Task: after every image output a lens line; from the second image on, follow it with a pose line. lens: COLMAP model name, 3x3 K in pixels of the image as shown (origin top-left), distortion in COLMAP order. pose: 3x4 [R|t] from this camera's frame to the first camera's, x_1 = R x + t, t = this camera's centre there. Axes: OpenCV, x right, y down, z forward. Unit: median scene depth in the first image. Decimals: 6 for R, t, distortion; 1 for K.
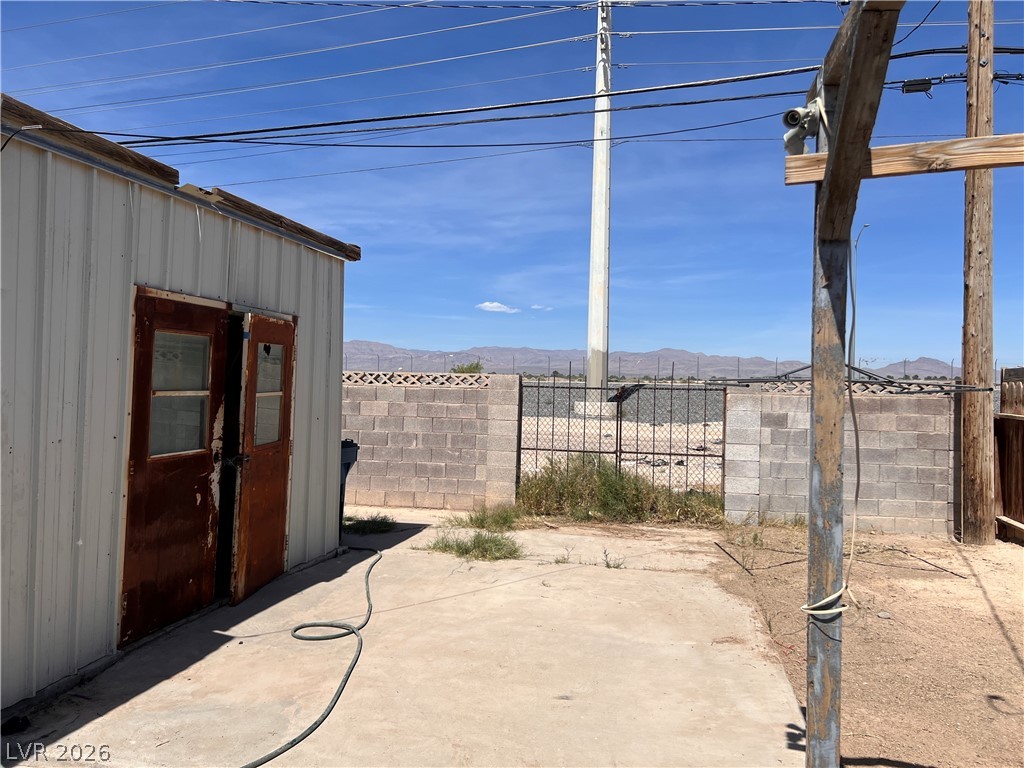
lens RADIAL K [[772.5, 0, 510.3], [0, 772.5, 379.8], [0, 0, 1]] dist [0.061954, -0.069921]
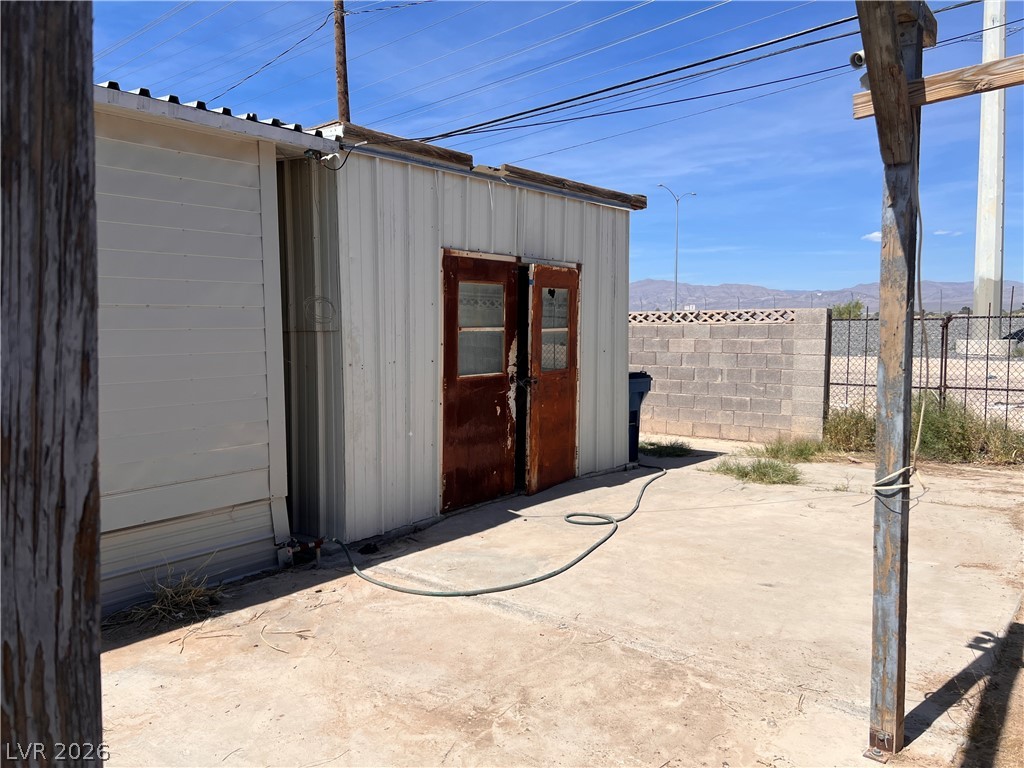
lens RADIAL K [[772.5, 0, 509.5], [0, 772.5, 379.7], [0, 0, 1]] dist [0.061954, -0.069921]
pose [[0.892350, 0.003688, -0.451328, 0.202657], [0.027656, 0.997641, 0.062832, 0.021978], [0.450495, -0.068550, 0.890143, -0.134624]]
